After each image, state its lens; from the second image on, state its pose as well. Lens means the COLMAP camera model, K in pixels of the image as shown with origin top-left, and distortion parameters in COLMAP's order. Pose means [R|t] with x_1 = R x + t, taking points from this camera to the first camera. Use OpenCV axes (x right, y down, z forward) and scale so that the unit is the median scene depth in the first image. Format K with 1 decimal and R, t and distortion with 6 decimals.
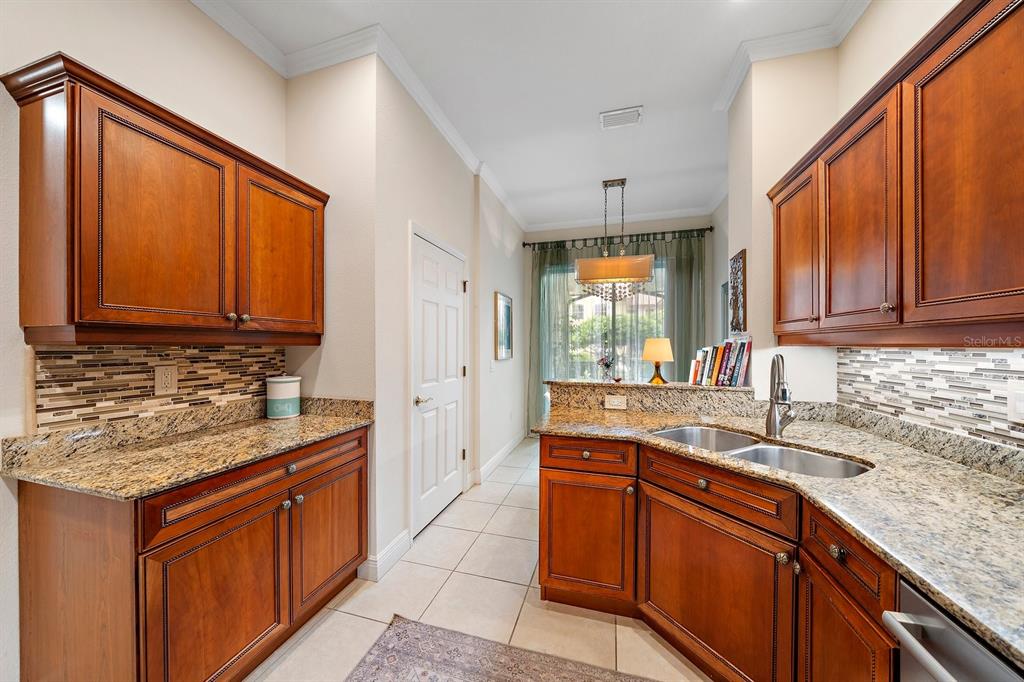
lens RADIAL K [[349.9, 0, 507.4], [0, 349.9, 345.6], [0, 0, 1]] dist [-0.010942, -0.000111]
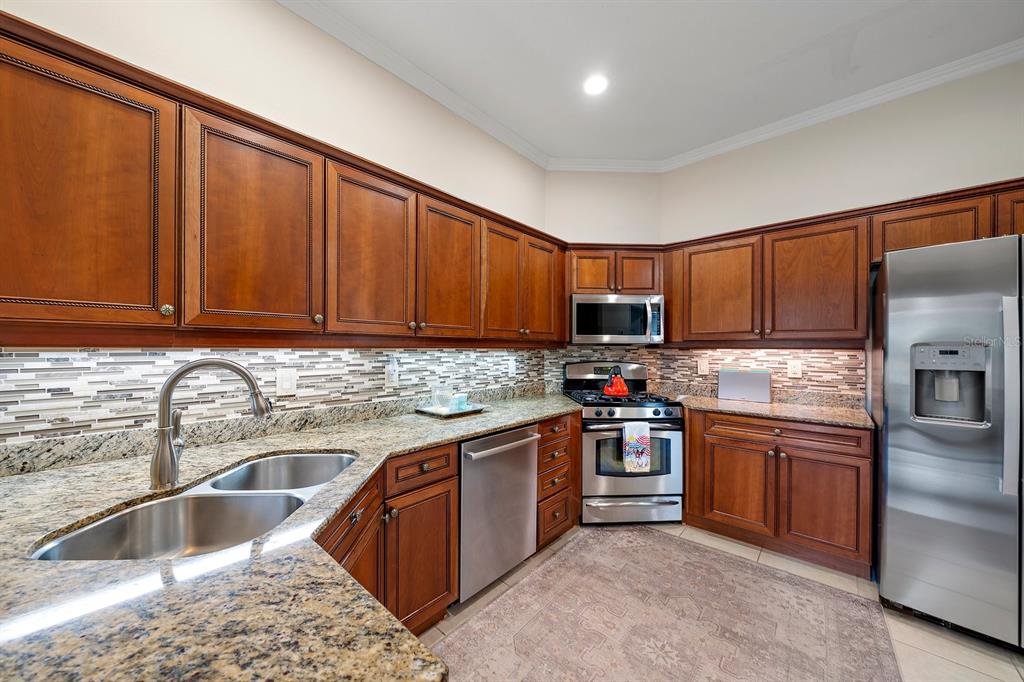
lens RADIAL K [[349.9, 0, 507.4], [0, 349.9, 345.6], [0, 0, 1]] dist [-0.010942, -0.000111]
pose [[-0.899756, -0.002896, 0.436383, -0.091873], [-0.004913, 0.999982, -0.003493, -0.002869], [-0.436365, -0.005287, -0.899754, 1.322421]]
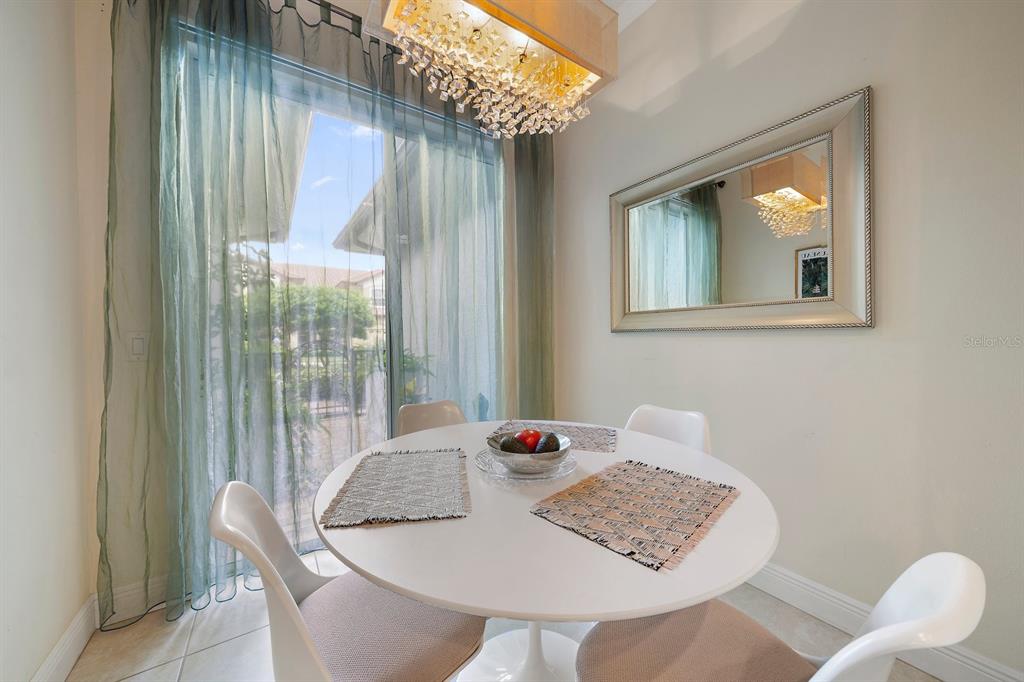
lens RADIAL K [[349.9, 0, 507.4], [0, 349.9, 345.6], [0, 0, 1]] dist [-0.010942, -0.000111]
pose [[0.642350, -0.021061, 0.766122, 0.187374], [0.013293, 0.999778, 0.016338, 0.147095], [-0.766296, -0.000311, 0.642488, 1.929778]]
